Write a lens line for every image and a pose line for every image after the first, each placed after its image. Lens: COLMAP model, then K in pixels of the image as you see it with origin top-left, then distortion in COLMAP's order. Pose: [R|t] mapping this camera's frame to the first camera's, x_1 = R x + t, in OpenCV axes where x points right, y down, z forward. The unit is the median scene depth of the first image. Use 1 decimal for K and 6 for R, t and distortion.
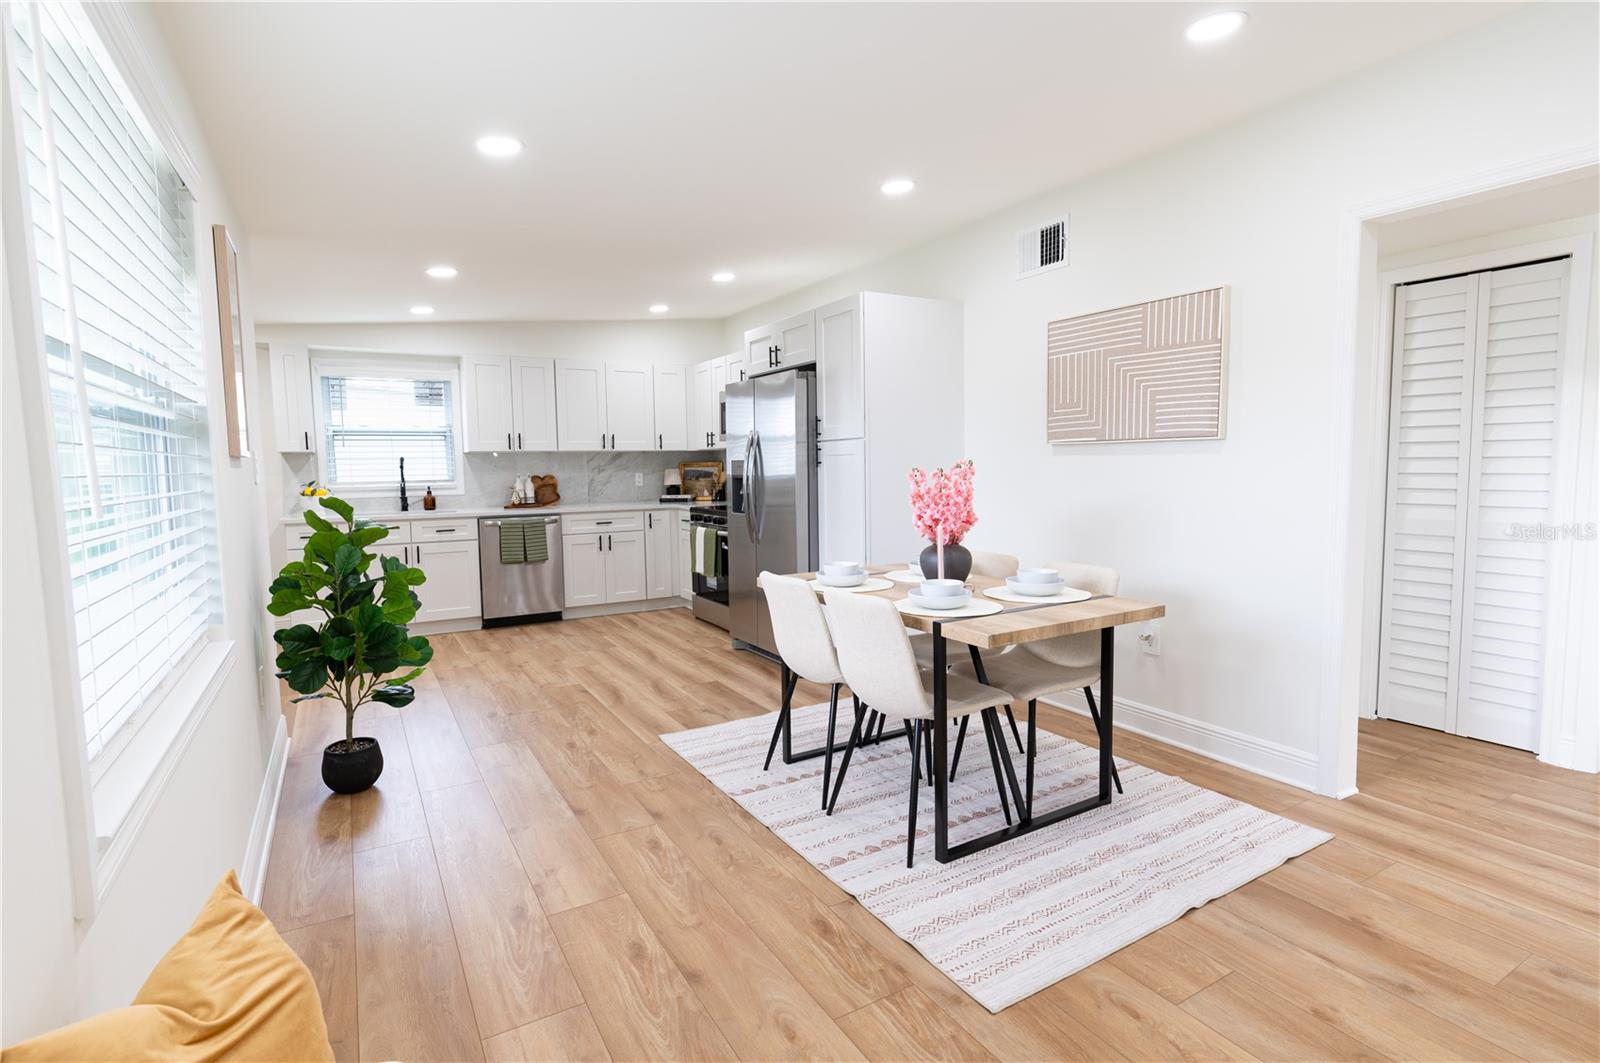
lens RADIAL K [[765.3, 0, 801.5], [0, 765.3, 534.4], [0, 0, 1]] dist [-0.004256, 0.000238]
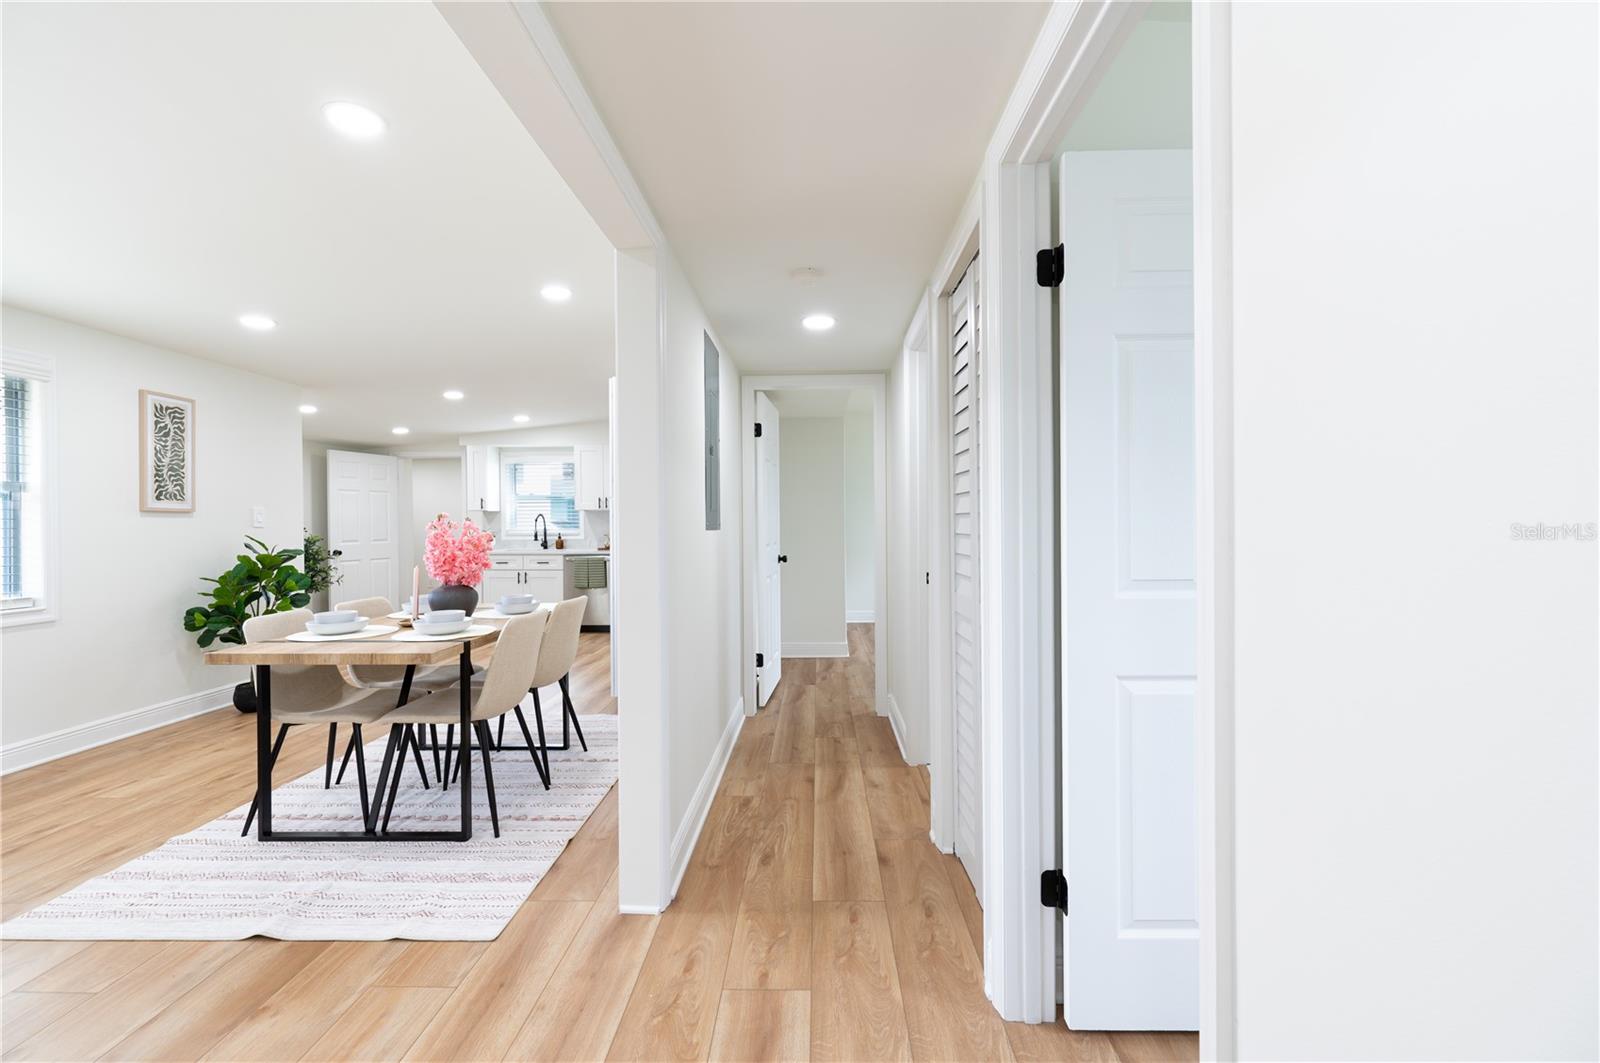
lens RADIAL K [[623.4, 0, 807.7], [0, 623.4, 518.2], [0, 0, 1]] dist [-0.002611, -0.000651]
pose [[0.852004, 0.001439, -0.523534, 0.529031], [-0.052601, 0.995171, -0.082867, -0.015801], [0.520886, 0.098141, 0.847966, 0.208098]]
